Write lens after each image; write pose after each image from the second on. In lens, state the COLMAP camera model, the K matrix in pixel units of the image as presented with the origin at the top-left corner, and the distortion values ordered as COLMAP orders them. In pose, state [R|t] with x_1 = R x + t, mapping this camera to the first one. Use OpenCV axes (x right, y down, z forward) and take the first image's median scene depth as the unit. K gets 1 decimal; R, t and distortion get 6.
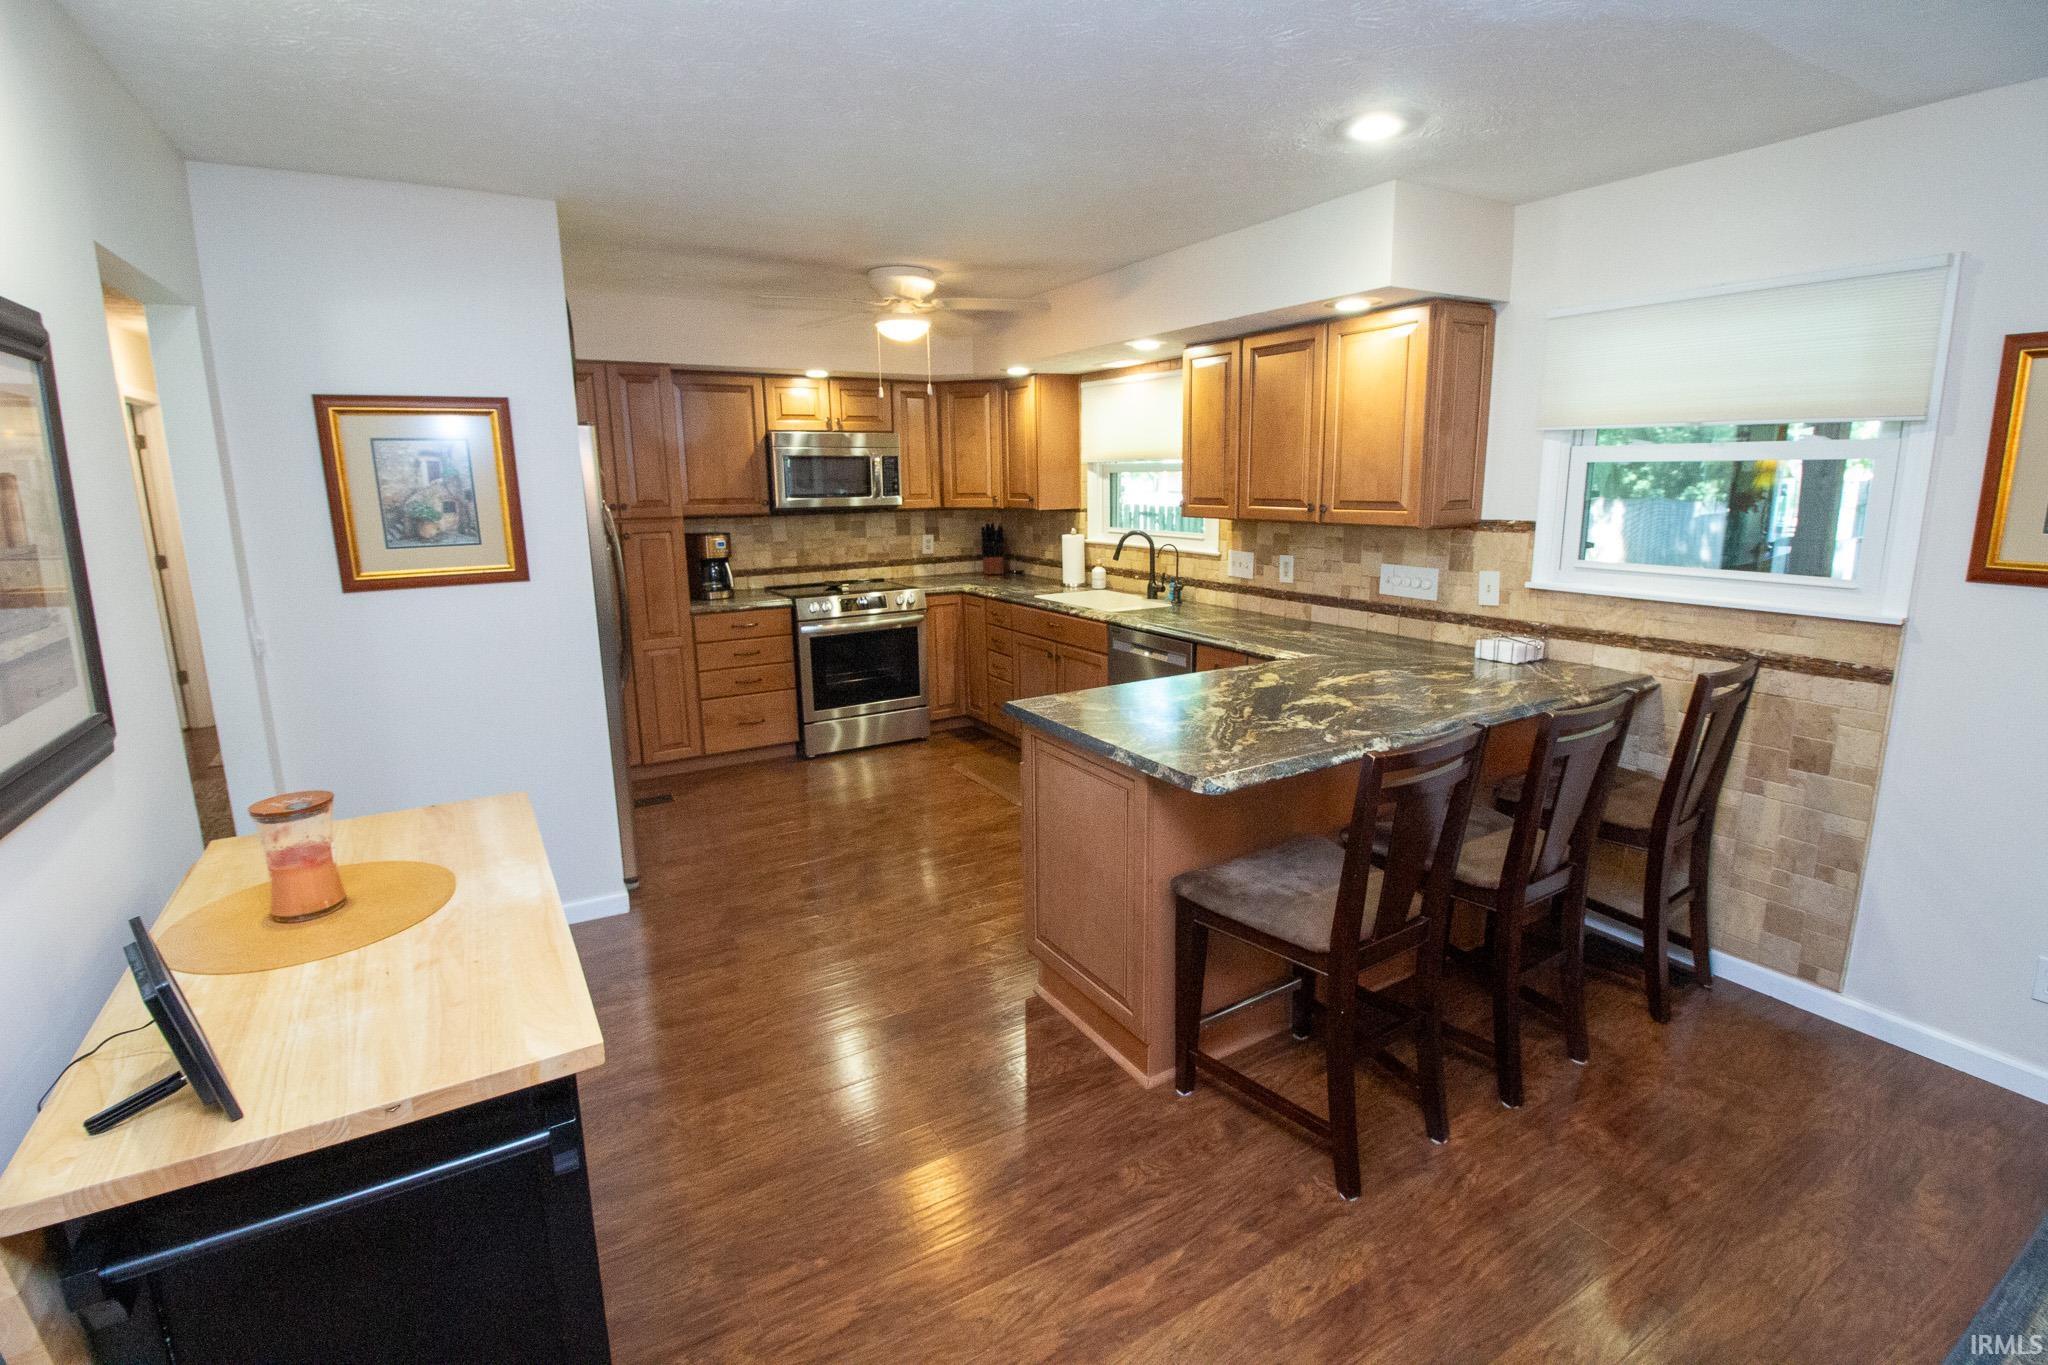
lens RADIAL K [[954.8, 0, 1036.1], [0, 954.8, 665.6], [0, 0, 1]] dist [-0.015599, -0.000204]
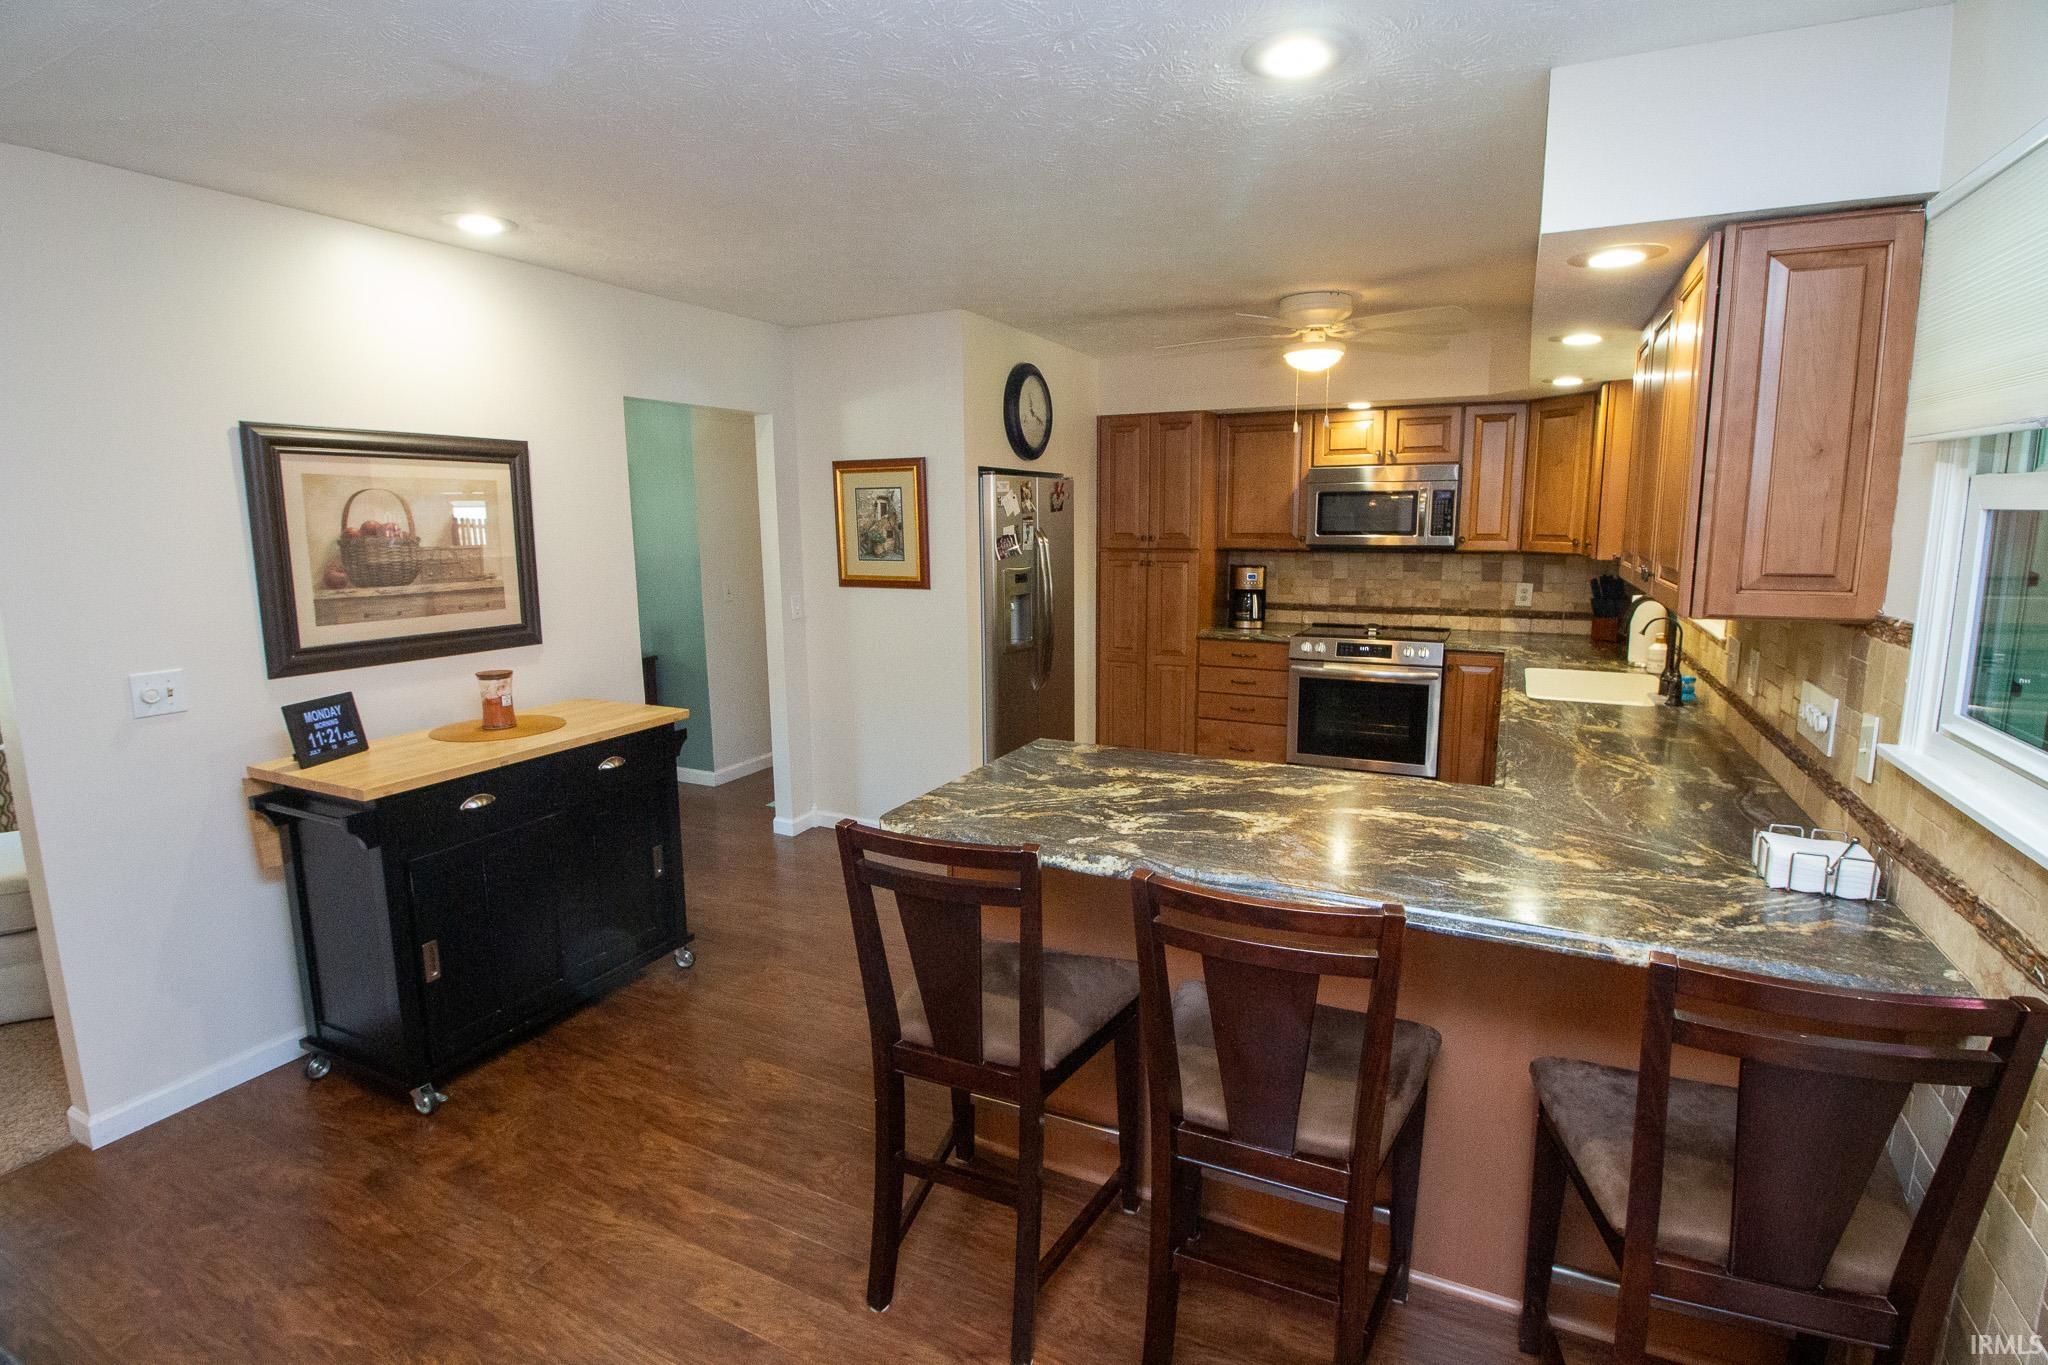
lens RADIAL K [[991.0, 0, 1024.0], [0, 991.0, 682.5], [0, 0, 1]] dist [-0.001769, -0.000117]
pose [[0.541895, 0.150467, -0.826867, 0.424785], [-0.165088, 0.983733, 0.070820, -0.045854], [0.824073, 0.098128, 0.557920, 0.185722]]
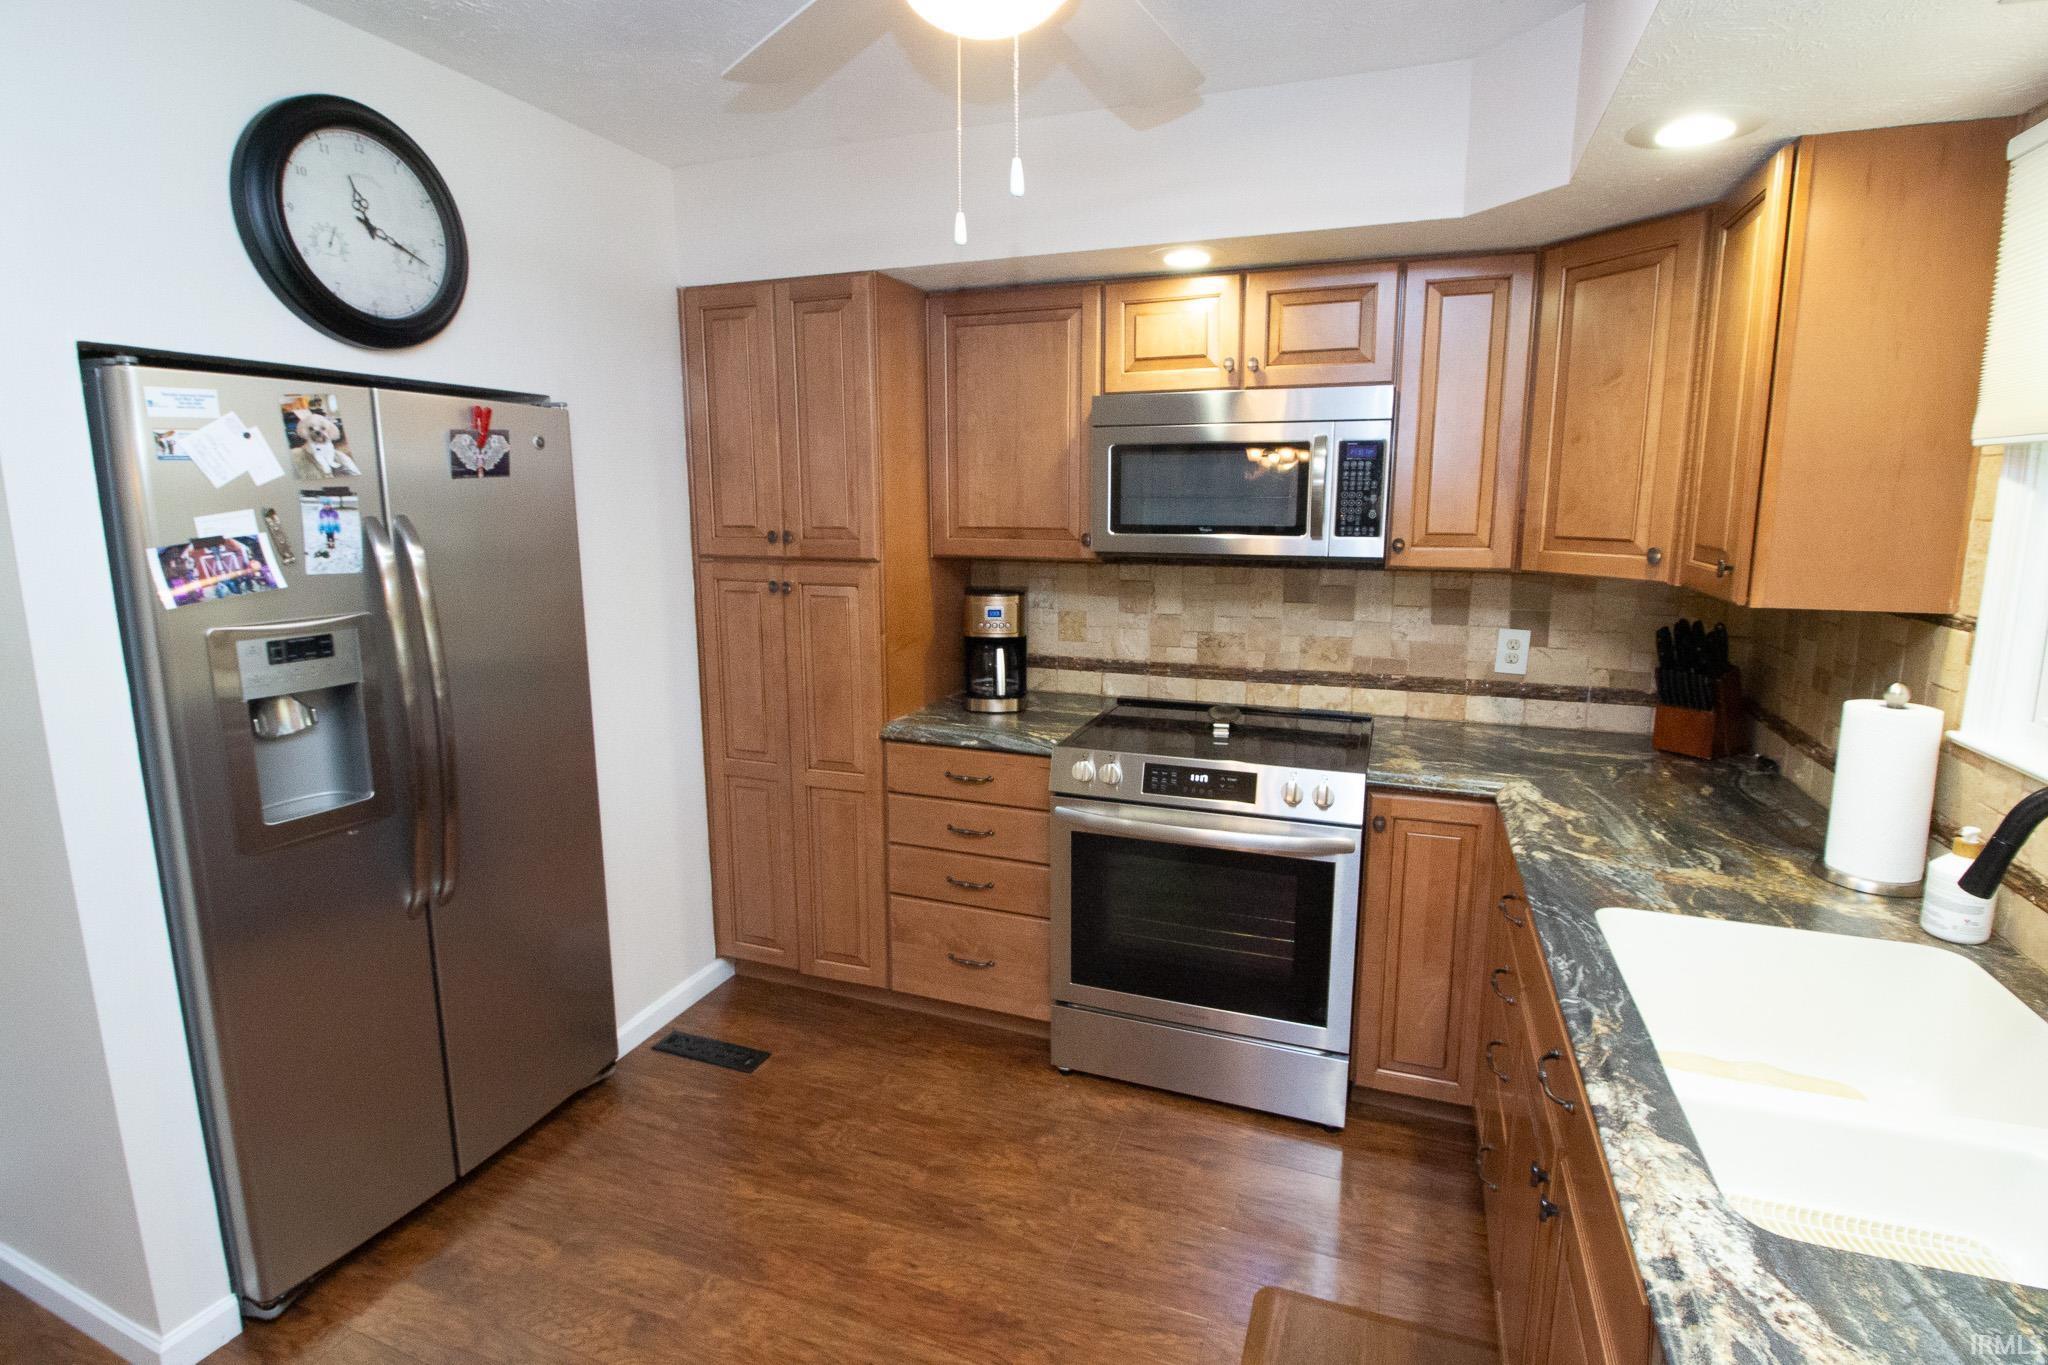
lens RADIAL K [[965.3, 0, 1032.9], [0, 965.3, 668.1], [0, 0, 1]] dist [0.001450, -0.015846]
pose [[0.620347, 0.149451, -0.769957, 0.096672], [-0.162105, 0.984913, 0.060568, -0.125404], [0.767392, 0.087241, 0.635215, 0.636349]]
